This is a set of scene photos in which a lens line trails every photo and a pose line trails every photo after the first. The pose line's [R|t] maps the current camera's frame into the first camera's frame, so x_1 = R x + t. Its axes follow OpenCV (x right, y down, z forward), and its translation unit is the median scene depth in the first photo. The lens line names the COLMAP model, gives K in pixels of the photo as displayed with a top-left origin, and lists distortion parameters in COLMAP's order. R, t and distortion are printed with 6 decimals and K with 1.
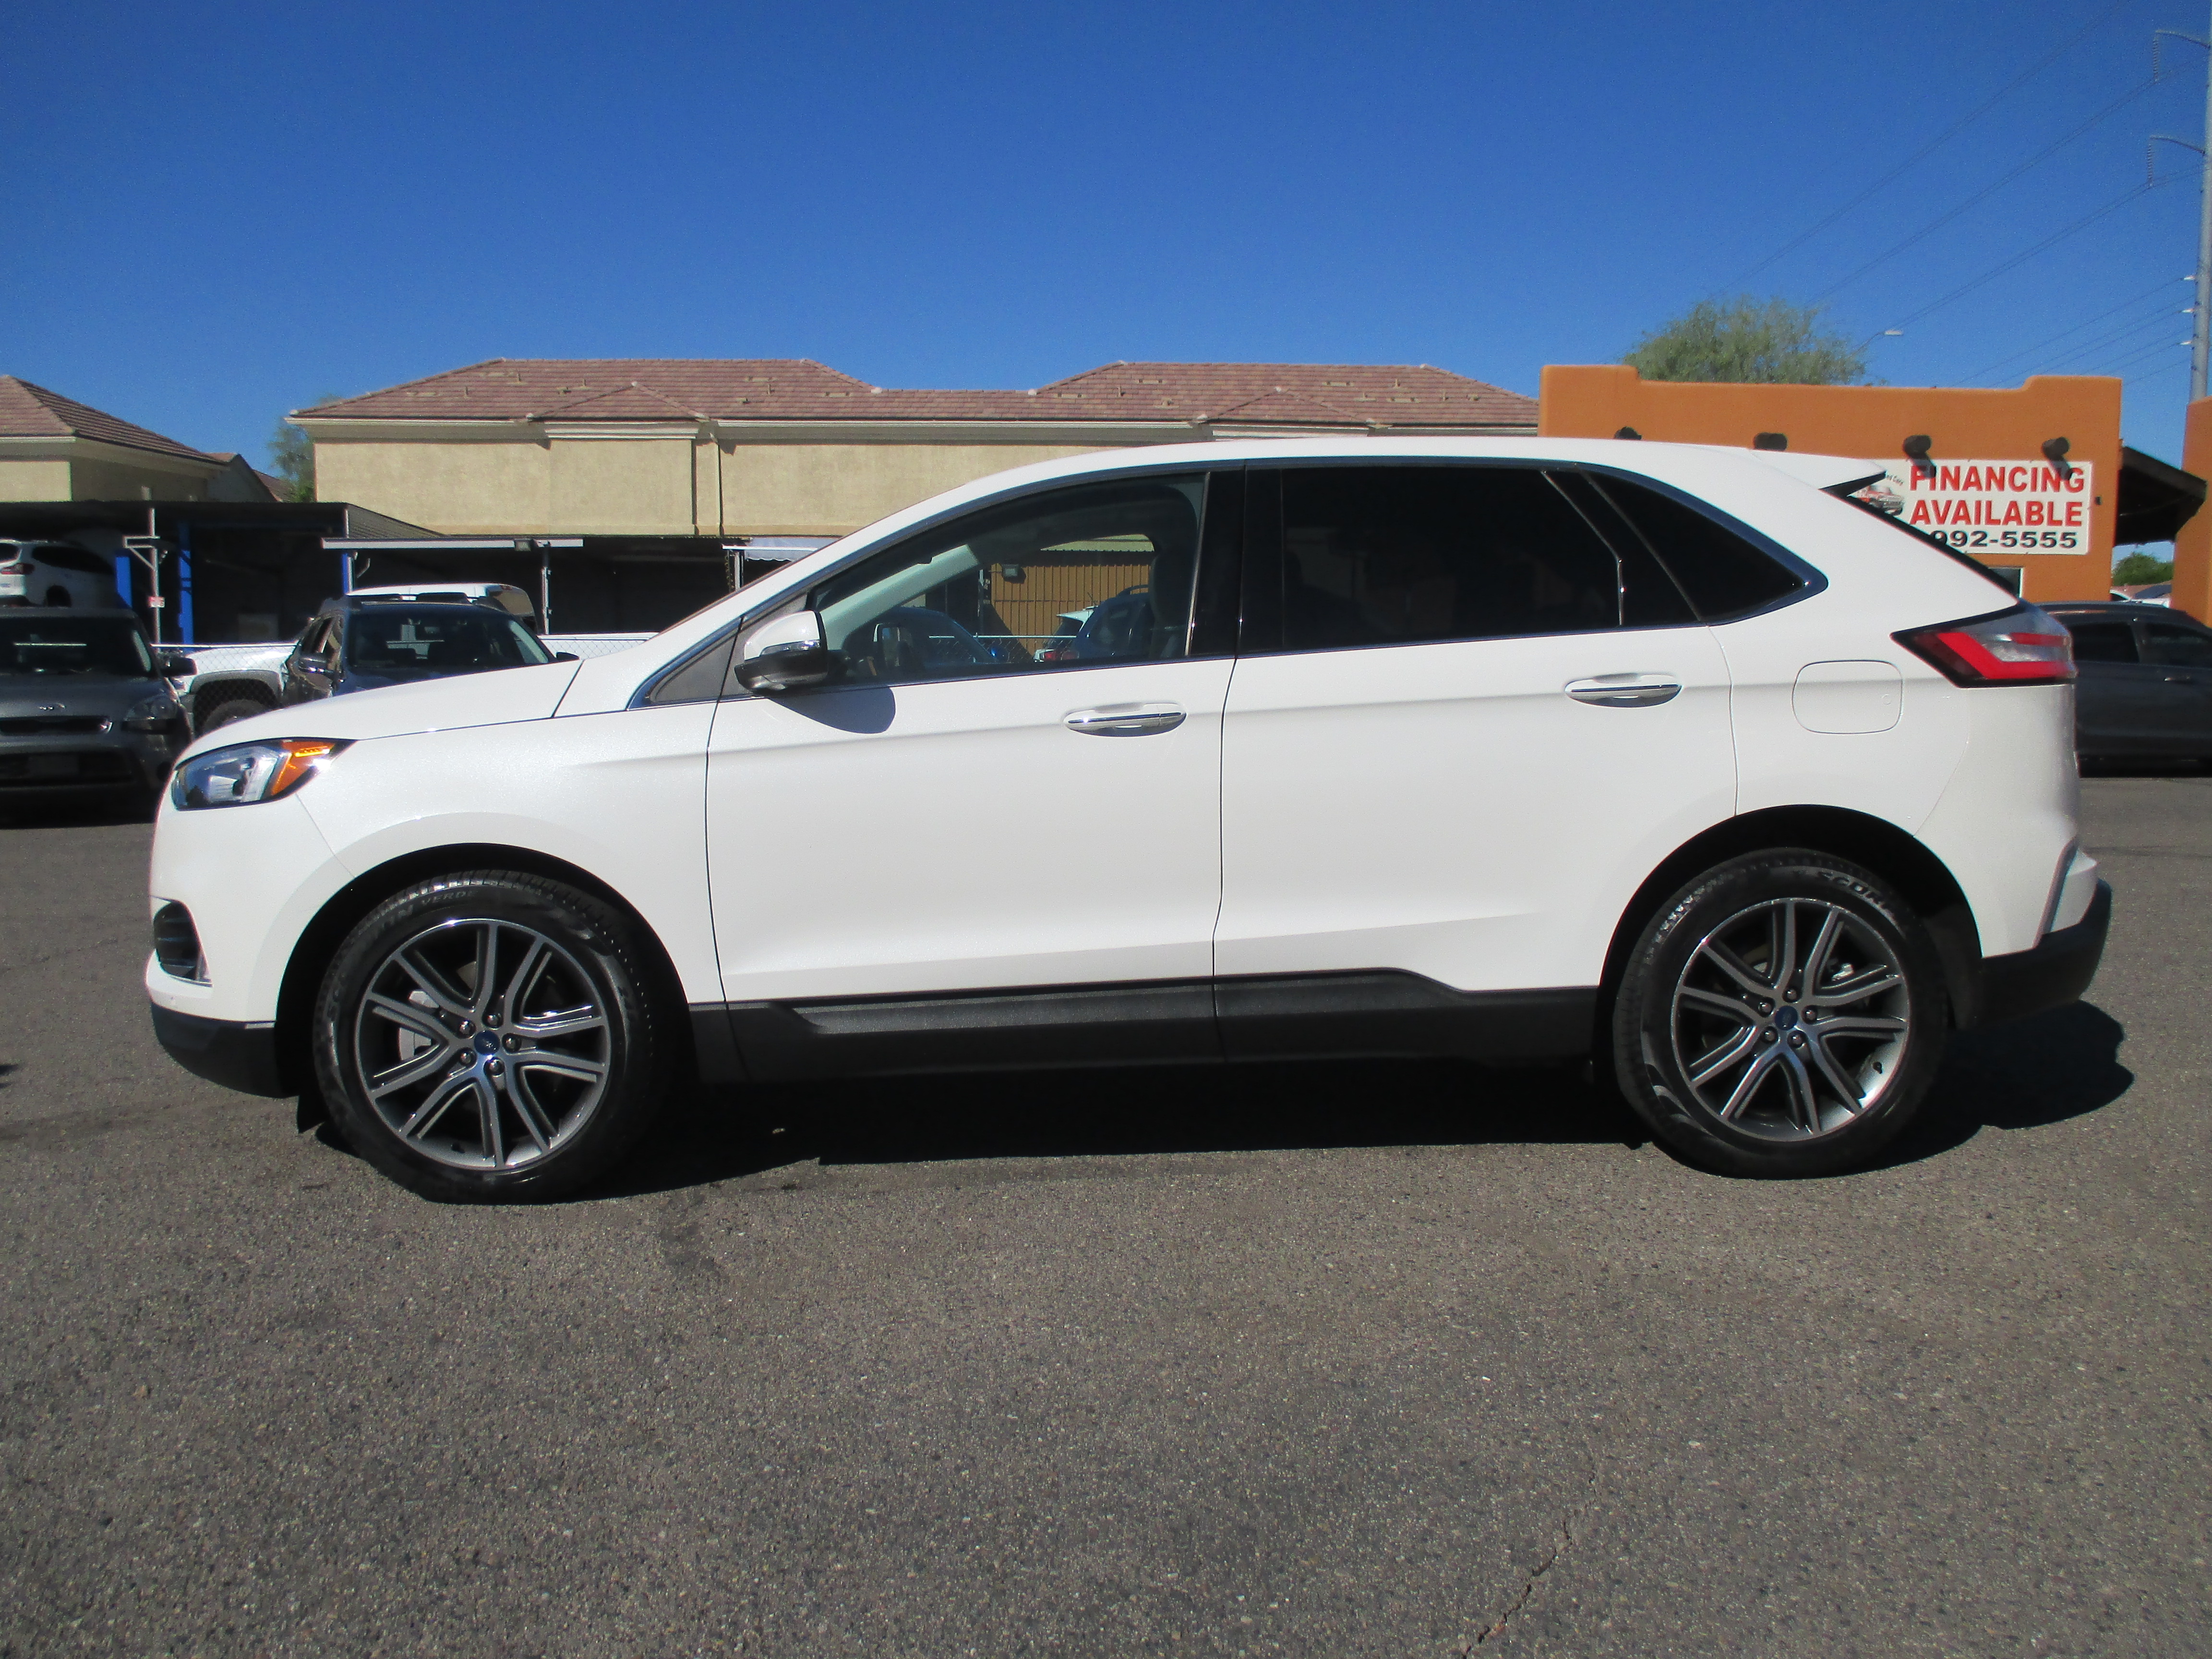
lens RADIAL K [[1878.3, 0, 1113.7], [0, 1878.3, 823.9], [0, 0, 1]] dist [-0.025077, -0.001801]
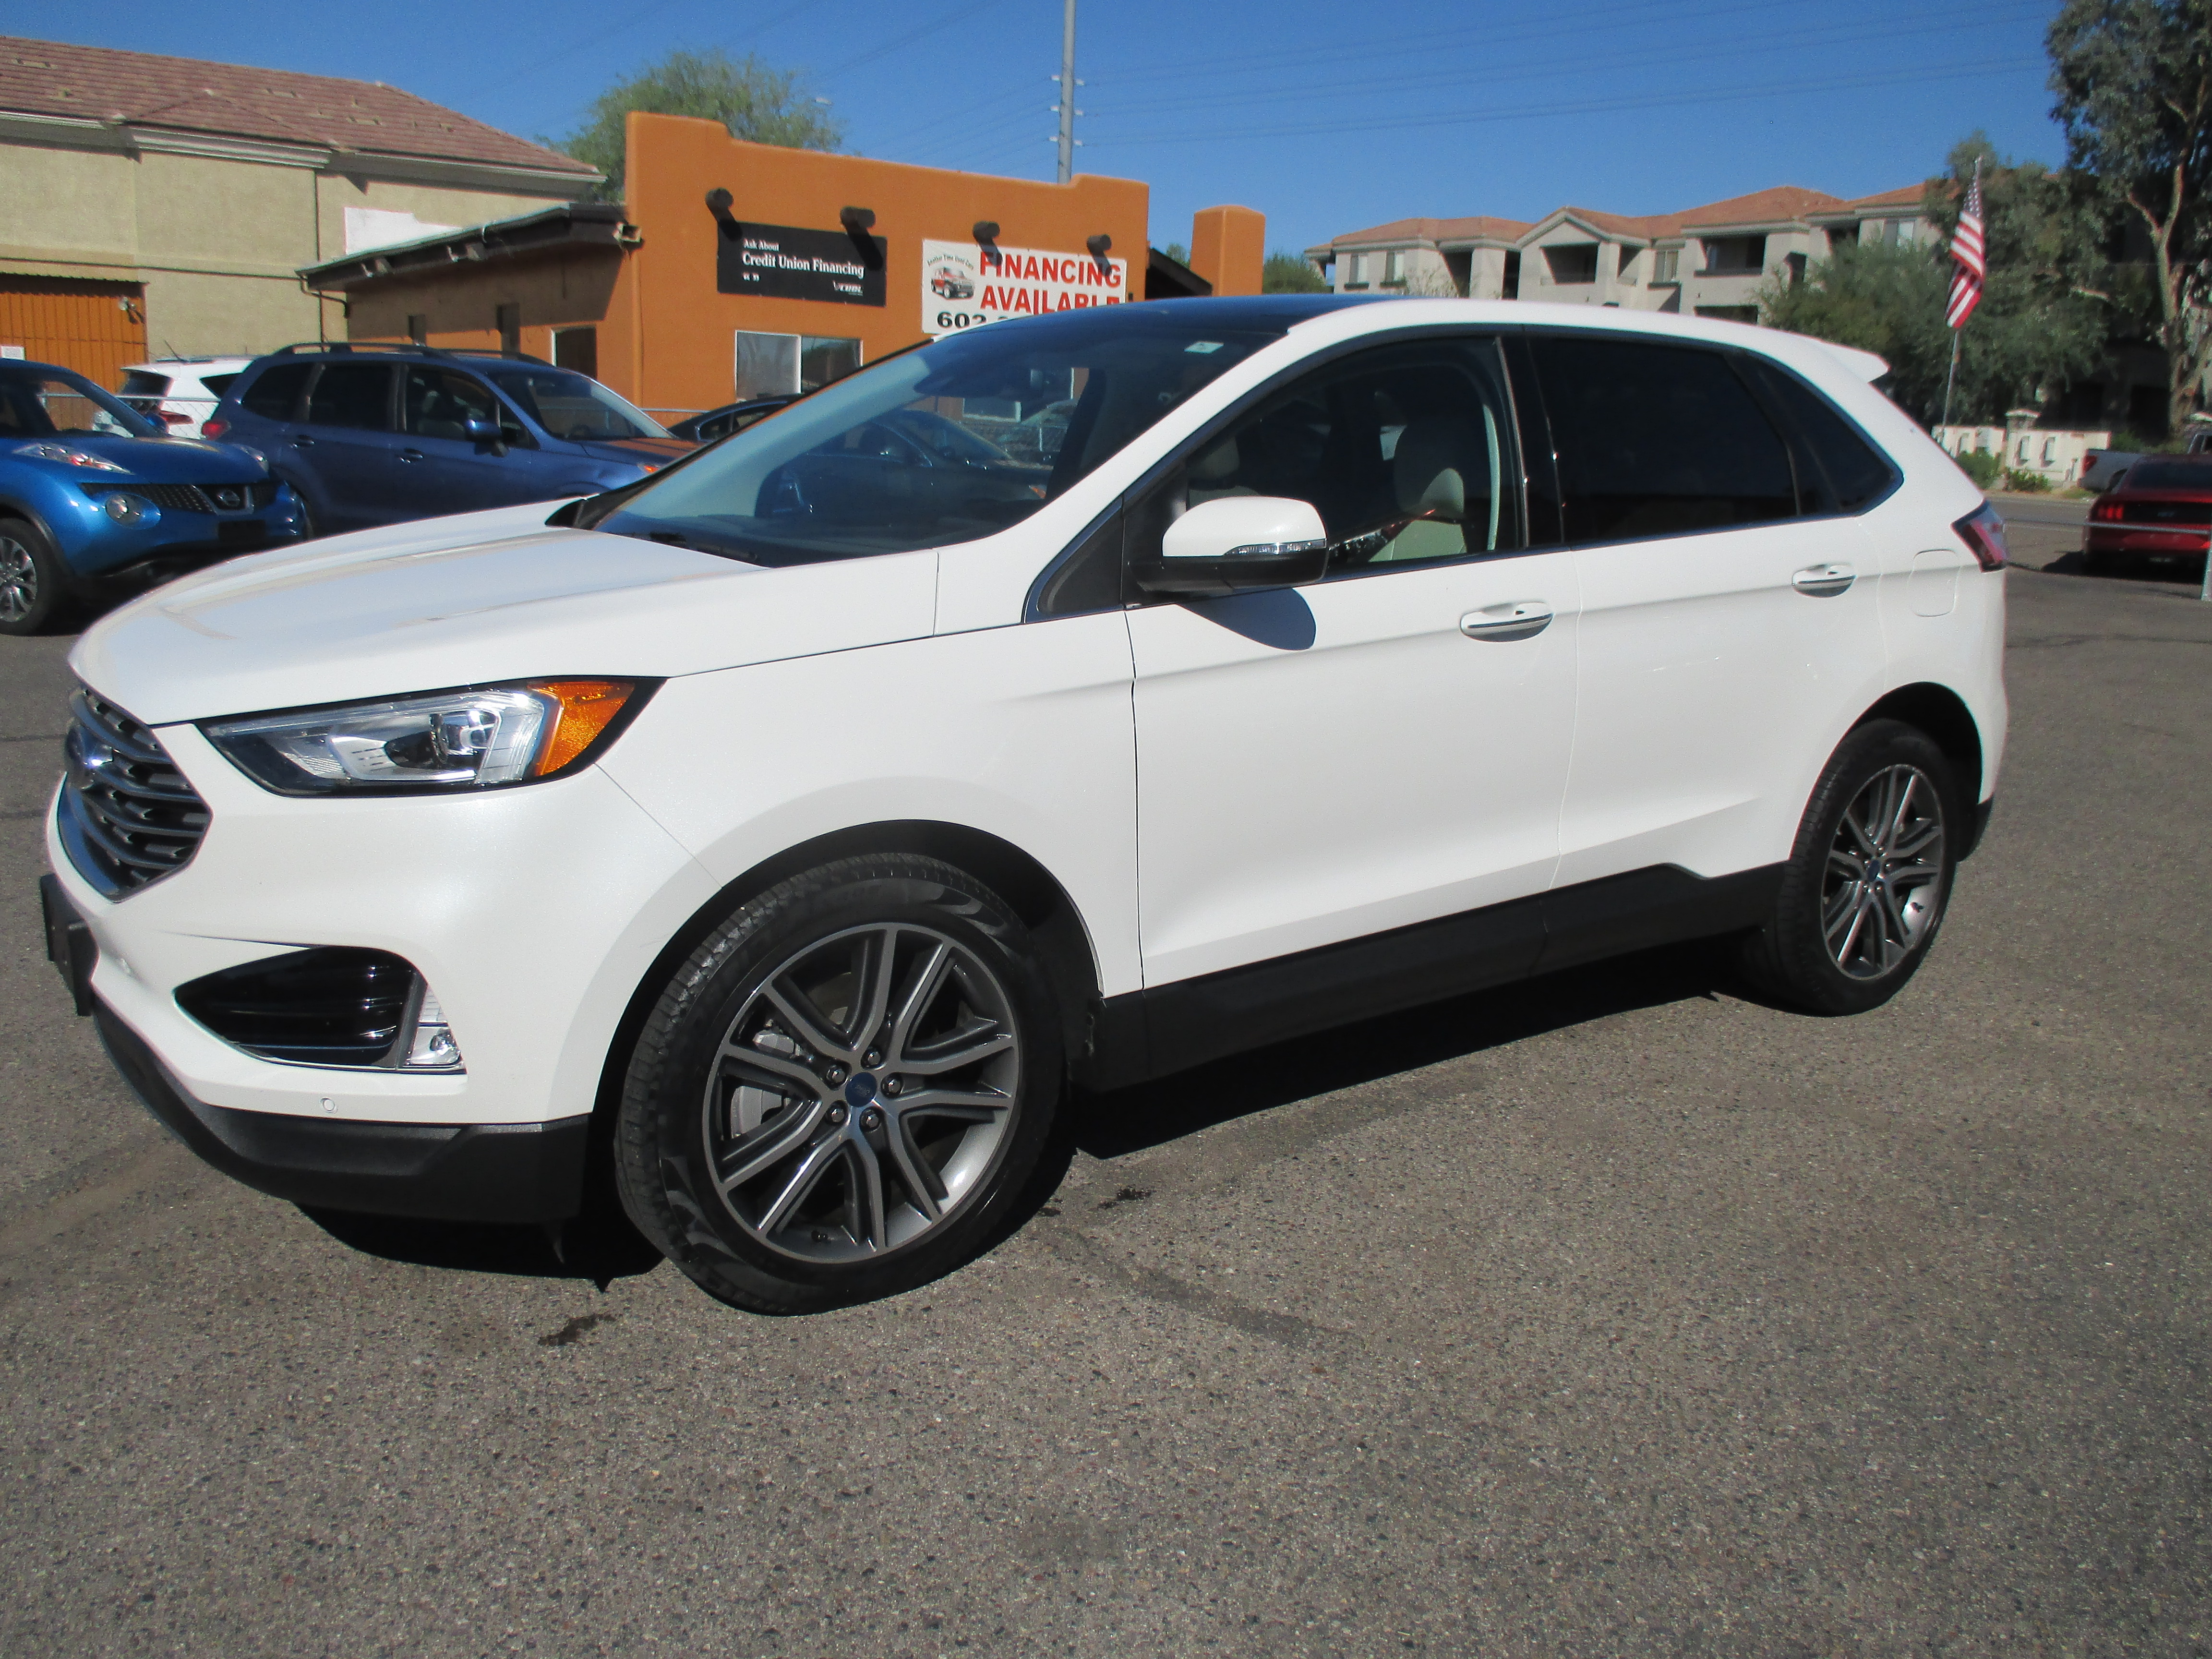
lens RADIAL K [[1878.3, 0, 1112.6], [0, 1878.3, 829.7], [0, 0, 1]] dist [-0.025077, -0.001801]
pose [[0.834795, -0.087663, 0.543537, -0.108339], [0.014943, 0.990486, 0.136797, -0.013793], [-0.550358, -0.106076, 0.828163, 0.058567]]
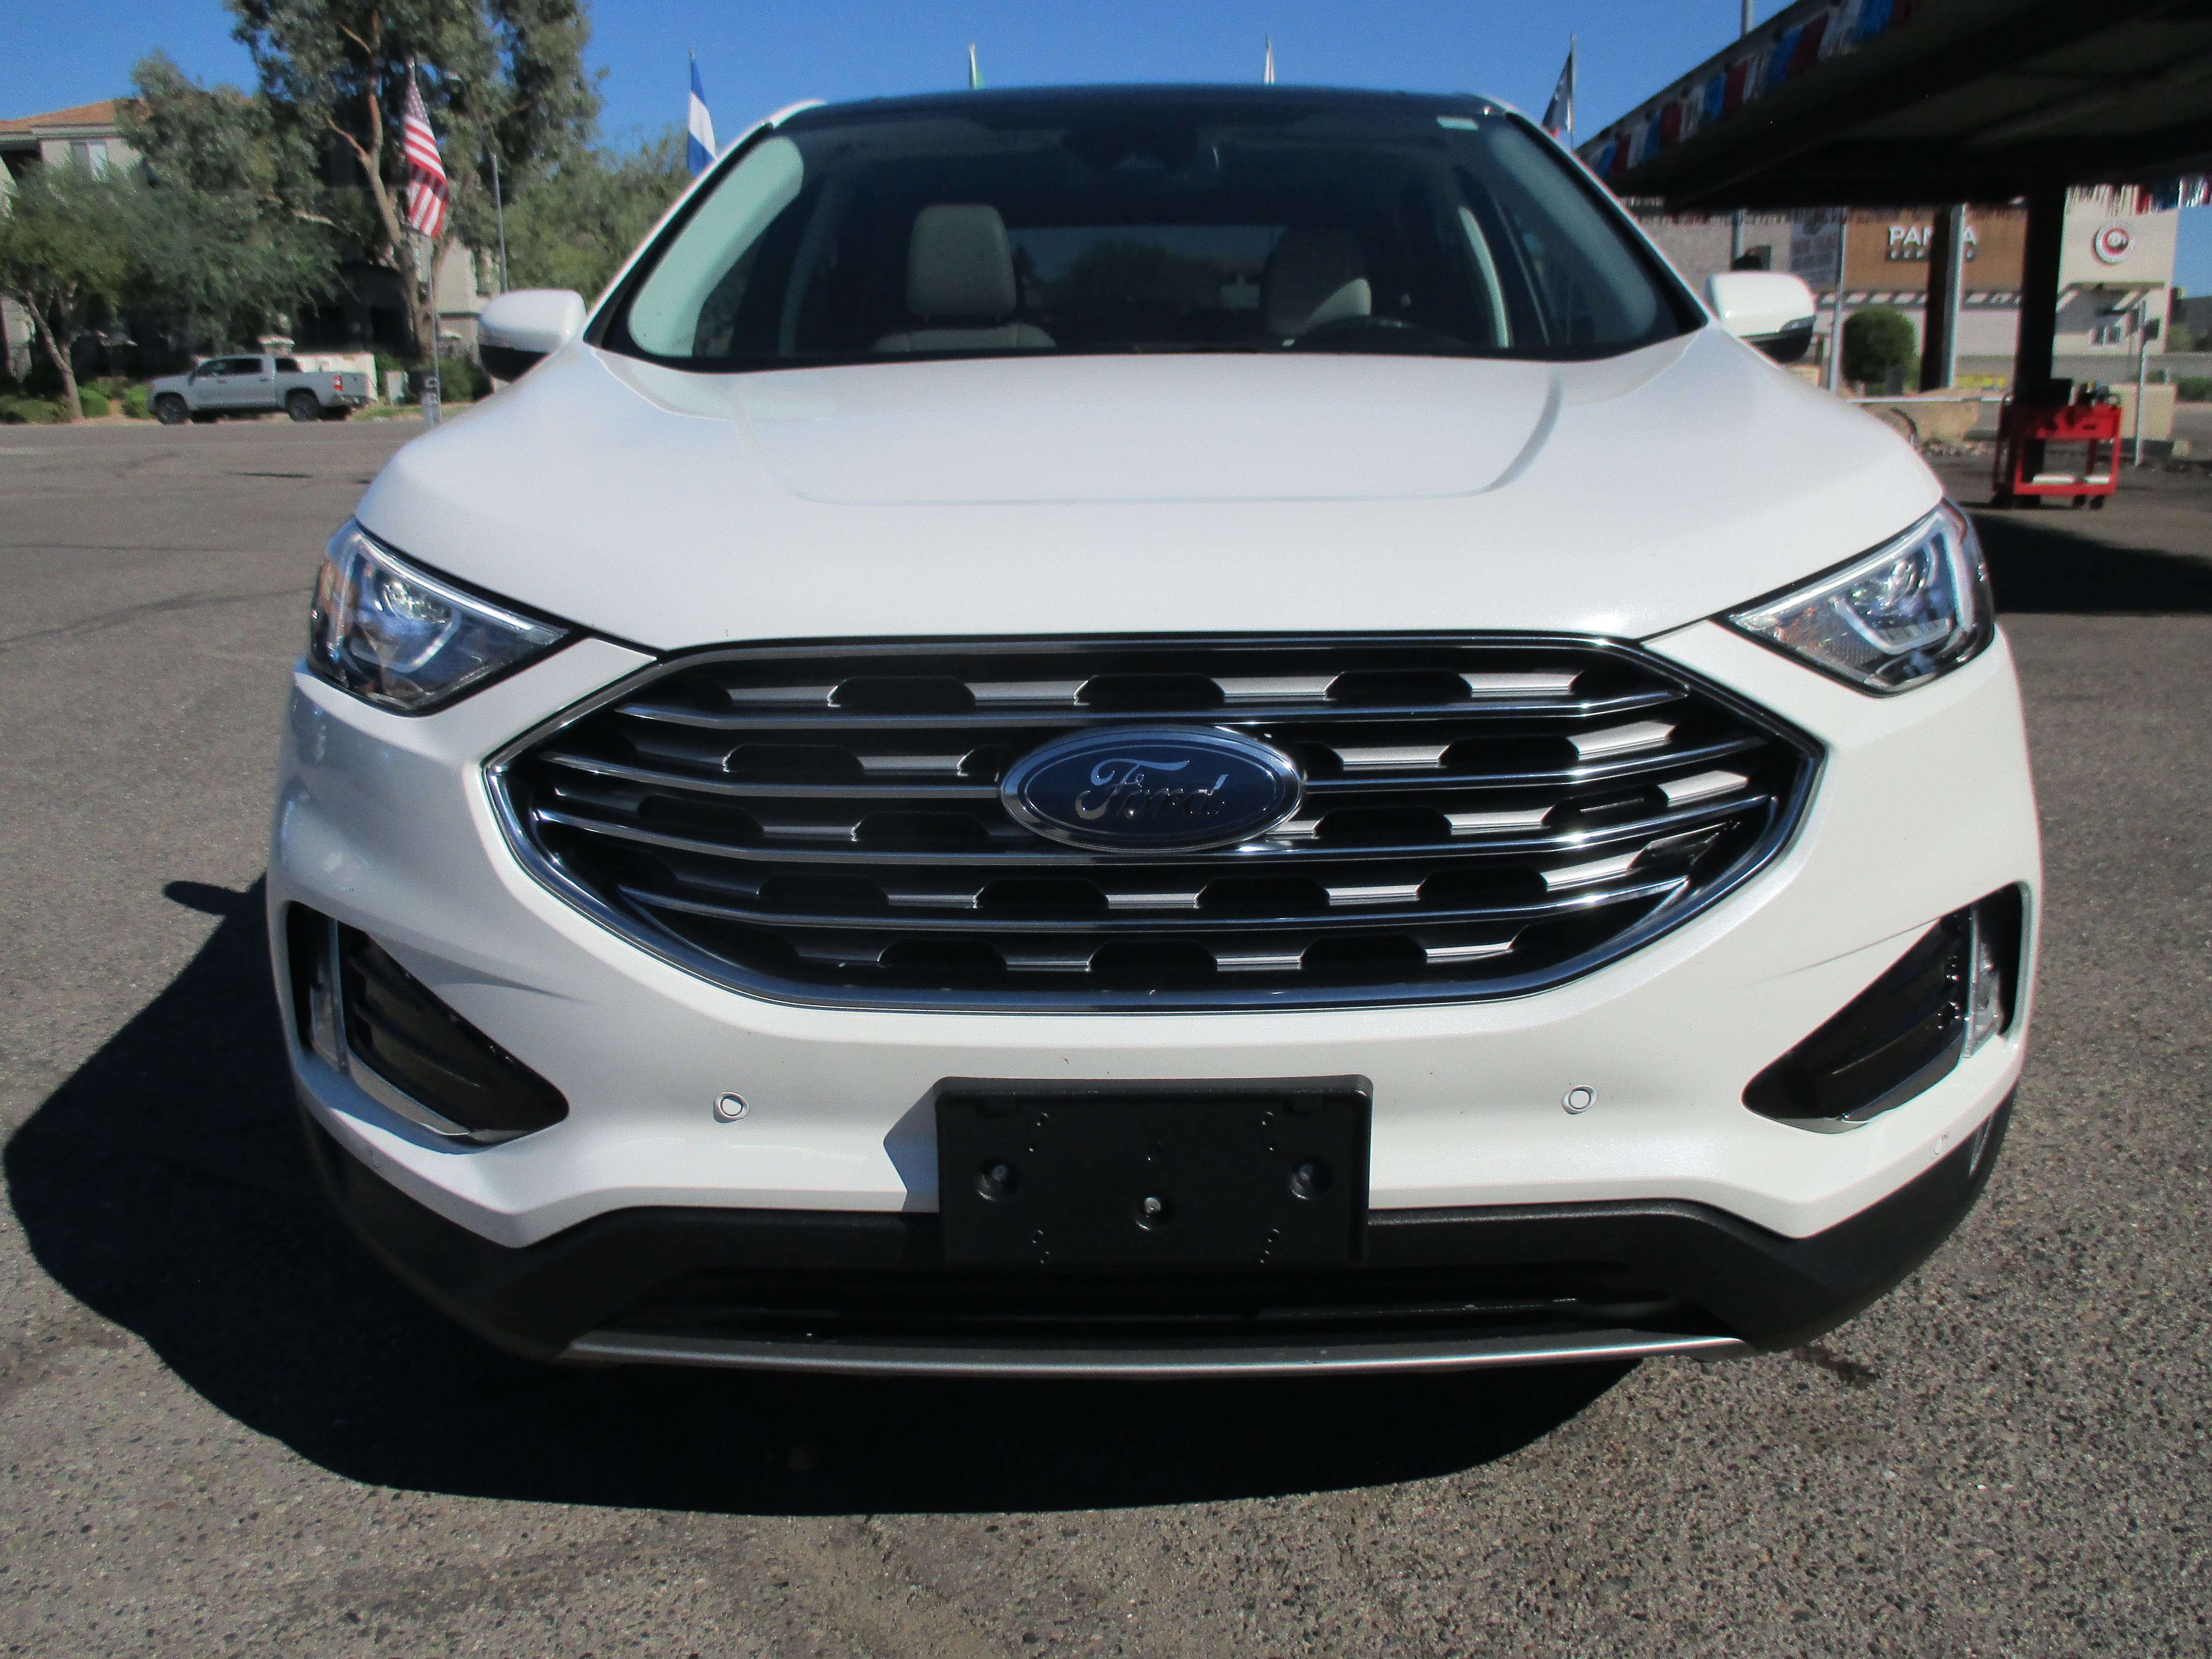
lens RADIAL K [[1878.3, 0, 1119.0], [0, 1878.3, 828.6], [0, 0, 1]] dist [-0.025077, -0.001801]
pose [[0.062862, -0.238474, 0.969112, -0.115142], [0.119013, 0.965895, 0.229962, -0.014066], [-0.990901, 0.100881, 0.089100, 0.077479]]
